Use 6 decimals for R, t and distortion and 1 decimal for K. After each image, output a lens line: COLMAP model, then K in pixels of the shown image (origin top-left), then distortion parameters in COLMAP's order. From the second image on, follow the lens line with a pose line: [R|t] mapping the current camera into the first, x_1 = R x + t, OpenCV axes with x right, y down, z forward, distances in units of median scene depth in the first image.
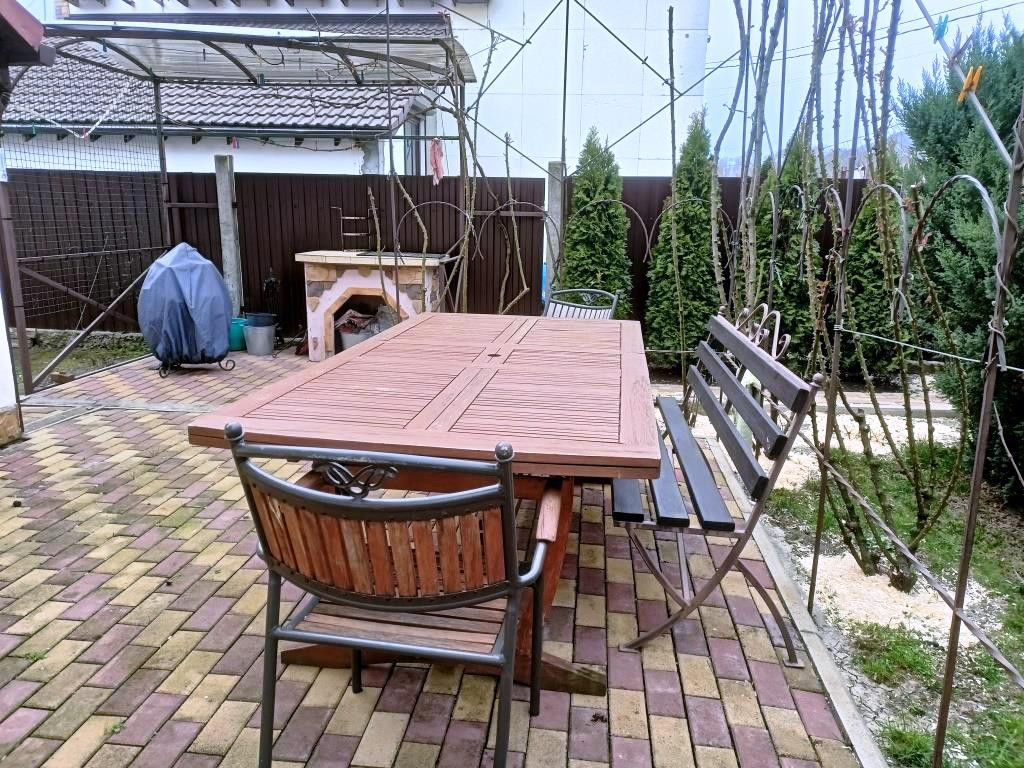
lens RADIAL K [[751.4, 0, 510.1], [0, 751.4, 387.6], [0, 0, 1]] dist [0.030672, -0.029254]
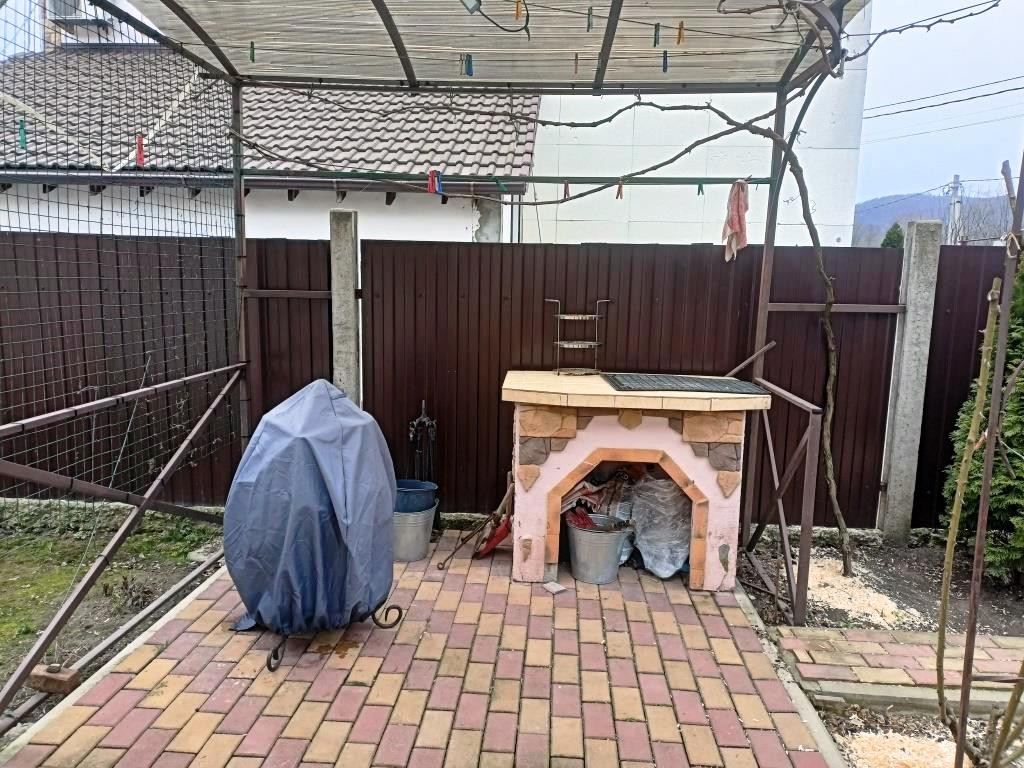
lens RADIAL K [[751.4, 0, 512.7], [0, 751.4, 383.2], [0, 0, 1]] dist [0.030672, -0.029254]
pose [[0.999101, -0.003194, 0.042261, -0.291284], [0.007028, 0.995838, -0.090874, -0.127811], [-0.041795, 0.091090, 0.994965, 0.452958]]
